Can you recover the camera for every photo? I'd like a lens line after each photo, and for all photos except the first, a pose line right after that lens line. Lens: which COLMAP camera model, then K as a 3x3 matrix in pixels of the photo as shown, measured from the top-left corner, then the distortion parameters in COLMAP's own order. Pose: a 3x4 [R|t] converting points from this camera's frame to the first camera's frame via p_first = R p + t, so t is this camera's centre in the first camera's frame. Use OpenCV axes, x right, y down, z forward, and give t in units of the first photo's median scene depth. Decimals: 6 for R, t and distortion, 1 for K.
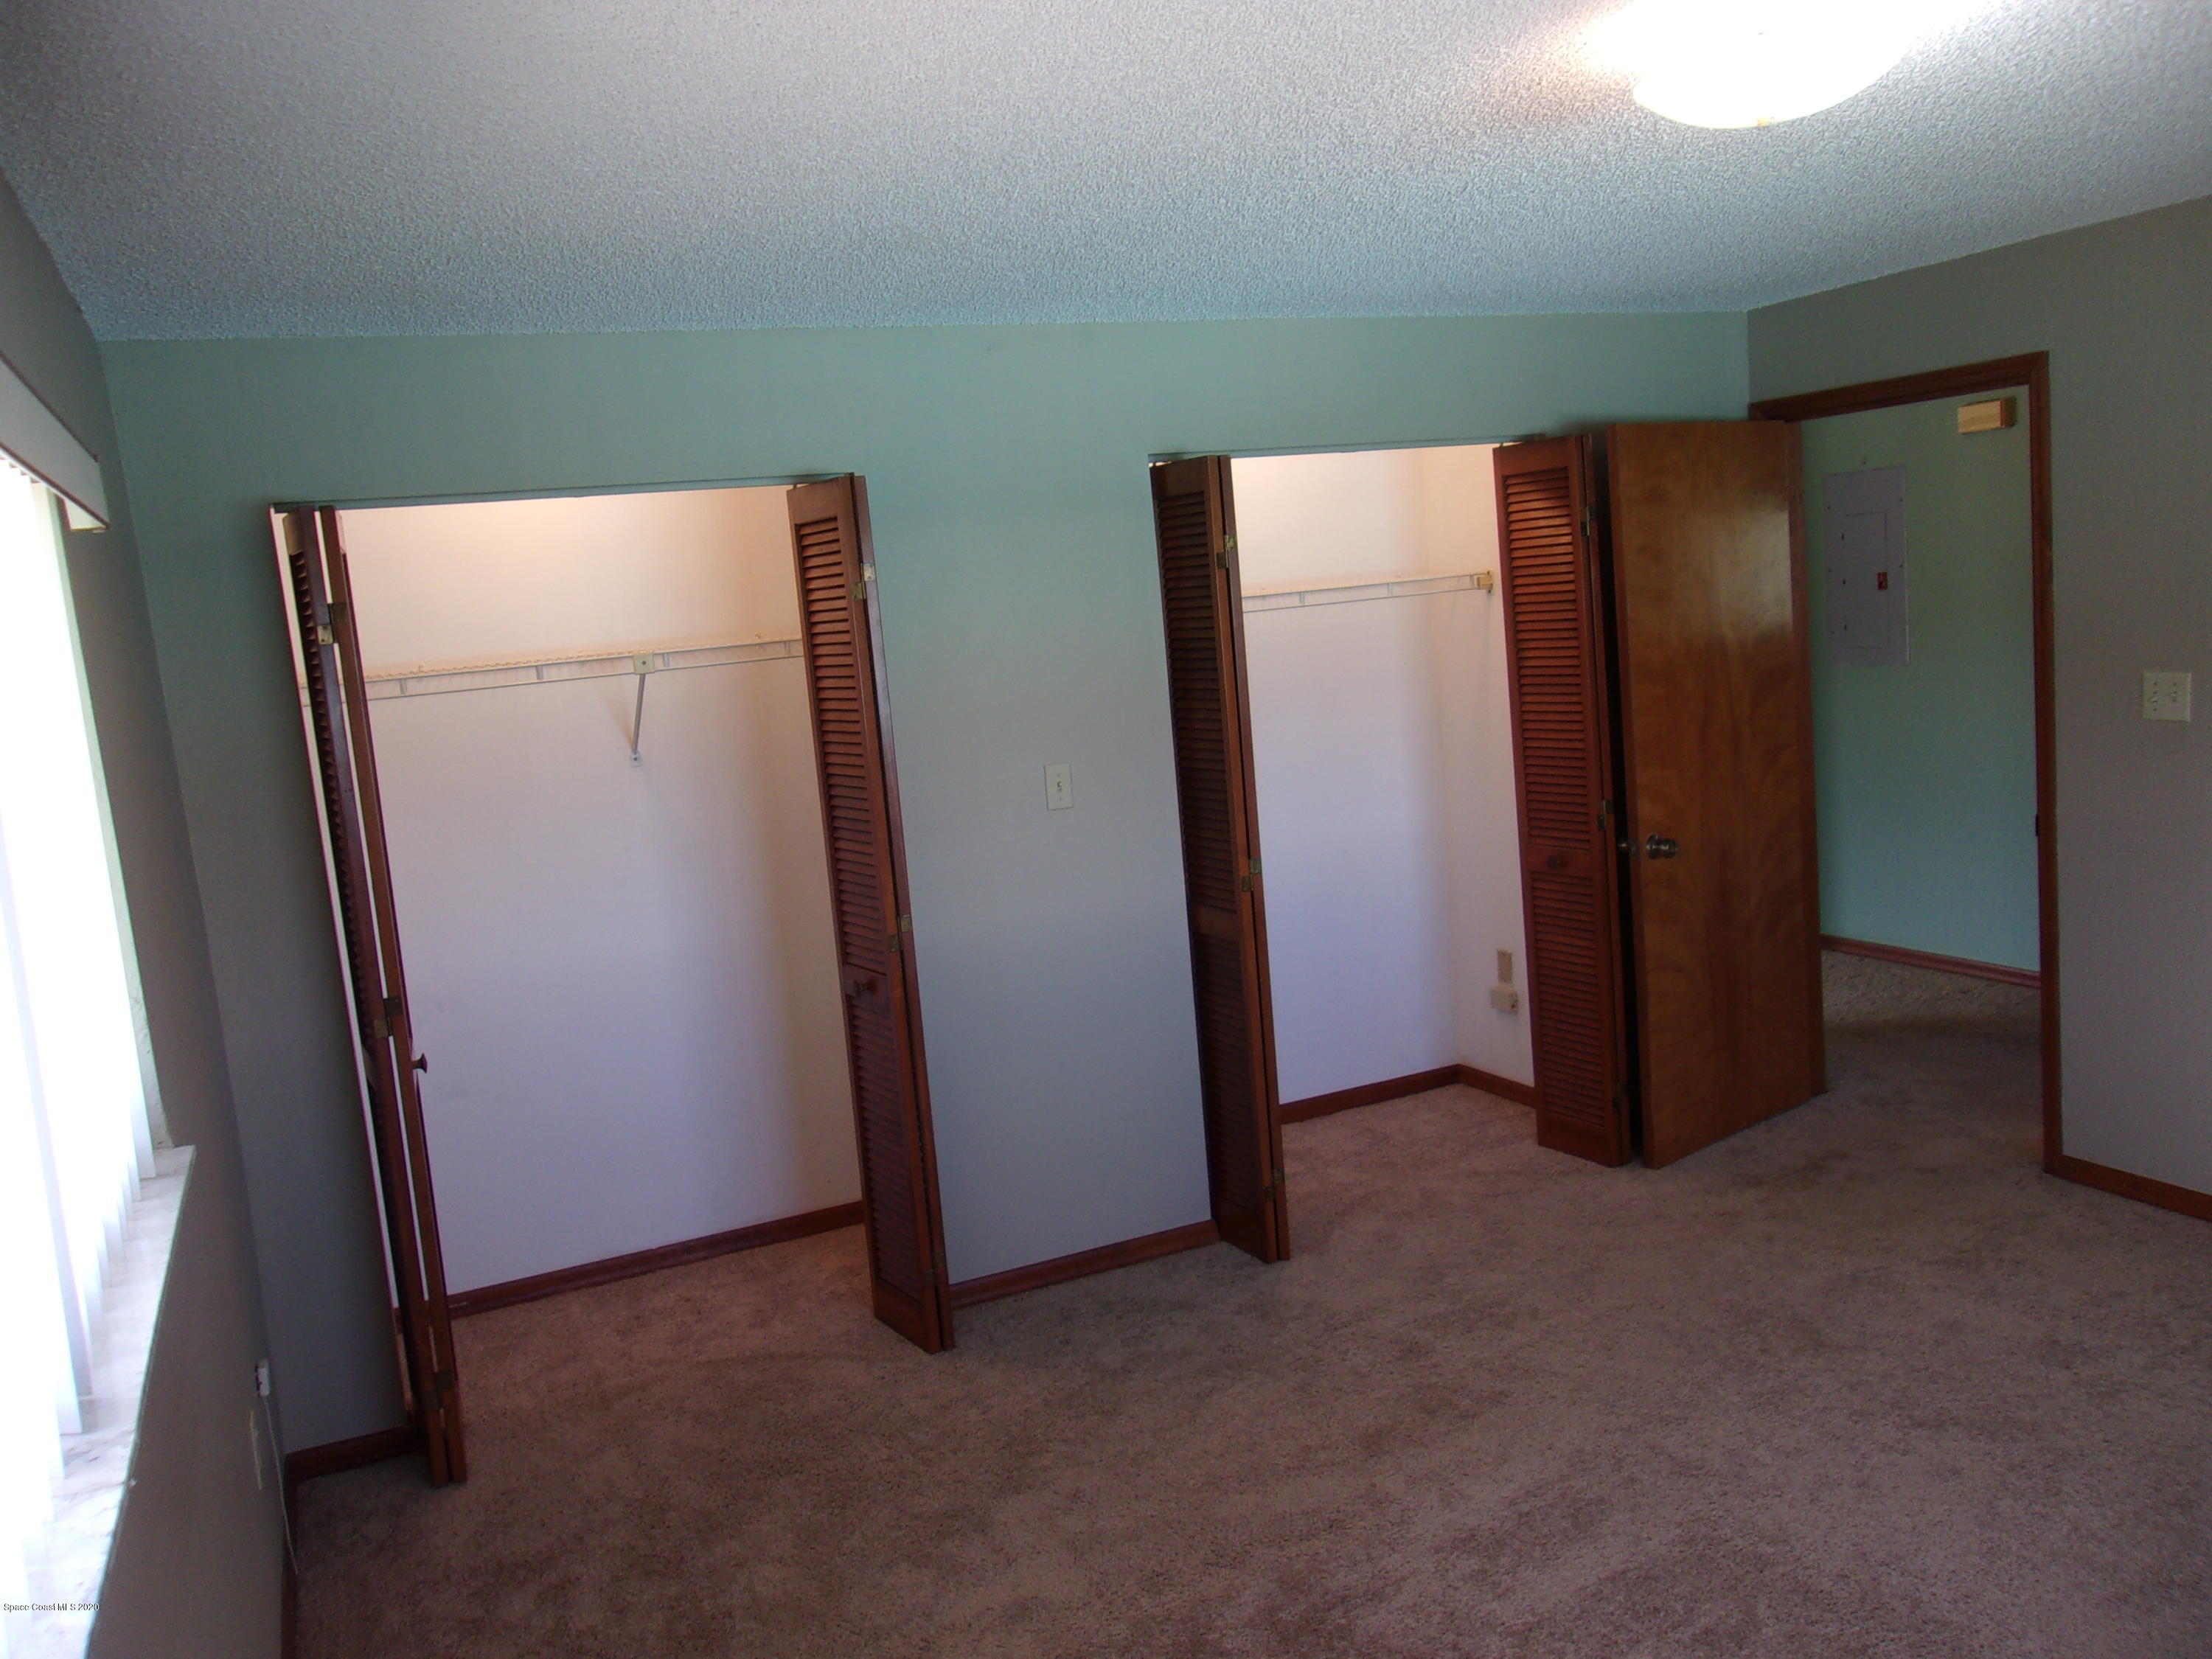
lens RADIAL K [[1761.6, 0, 1092.7], [0, 1761.6, 828.2], [0, 0, 1]] dist [-0.004981, 0.001885]
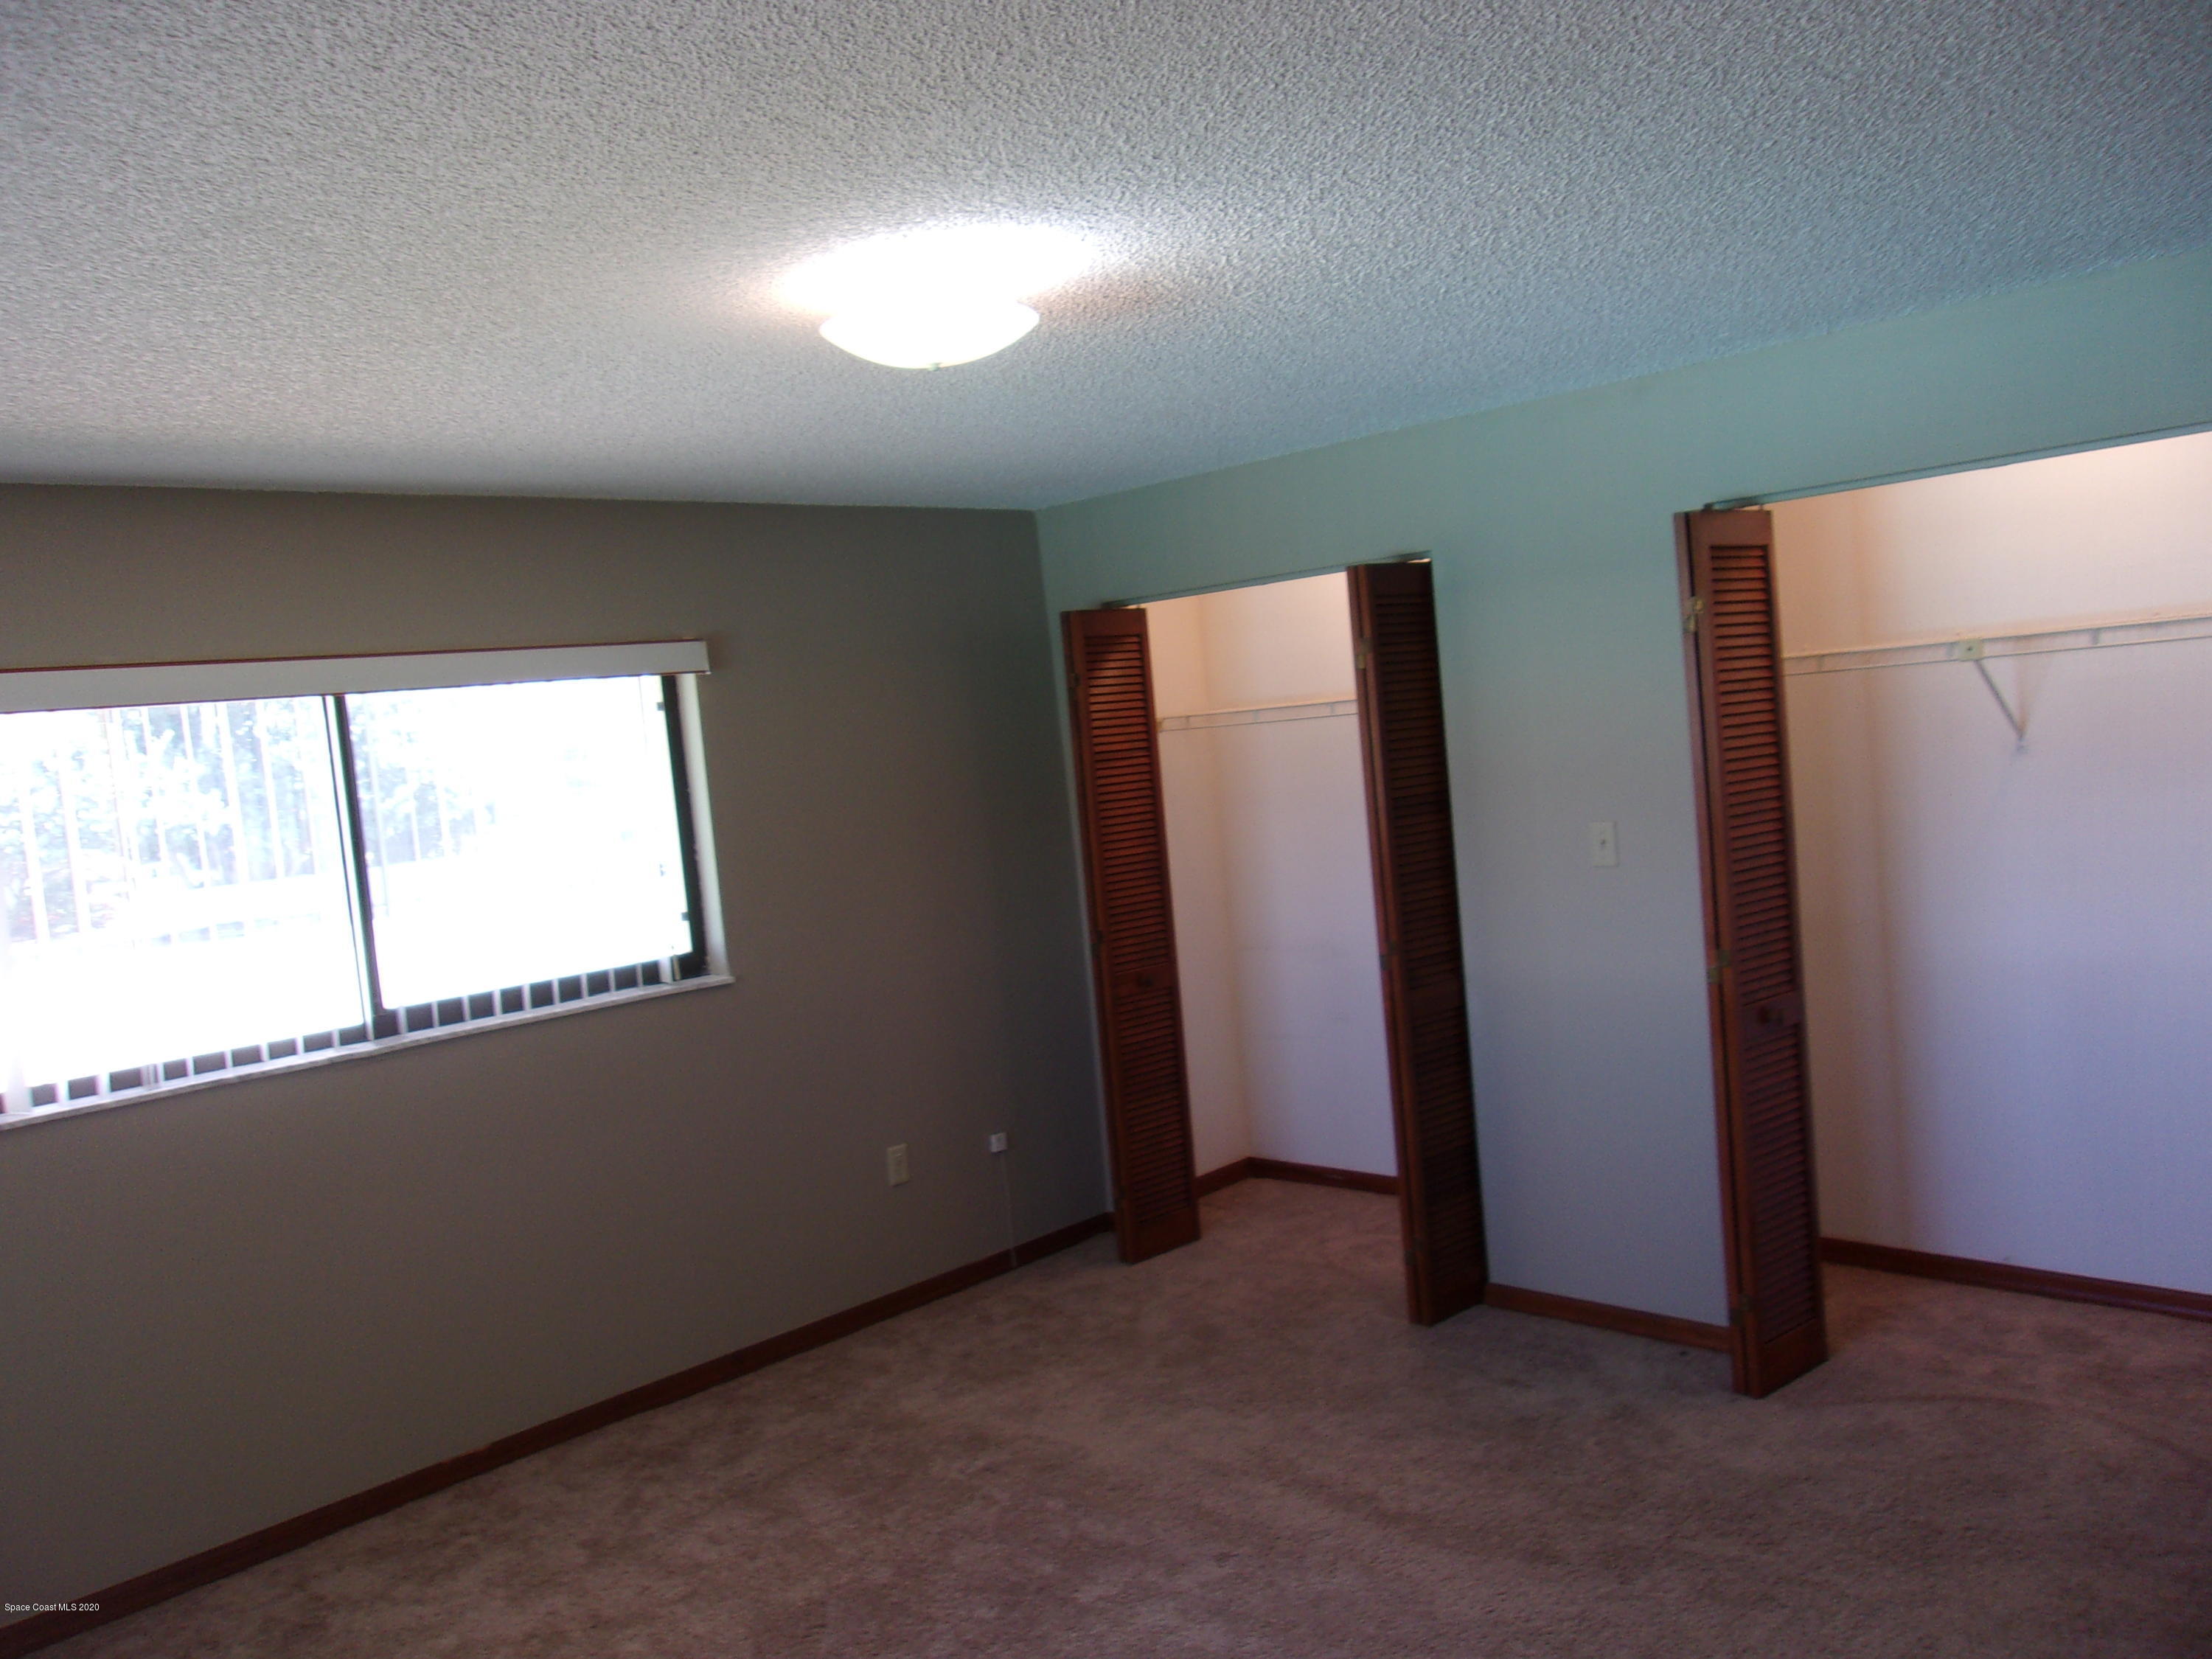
lens RADIAL K [[1761.6, 0, 1092.7], [0, 1761.6, 828.2], [0, 0, 1]] dist [-0.004981, 0.001885]
pose [[0.326353, 0.118259, -0.937821, 0.833403], [-0.050069, 0.992913, 0.107782, -0.128133], [0.943921, 0.011781, 0.329962, 0.394168]]
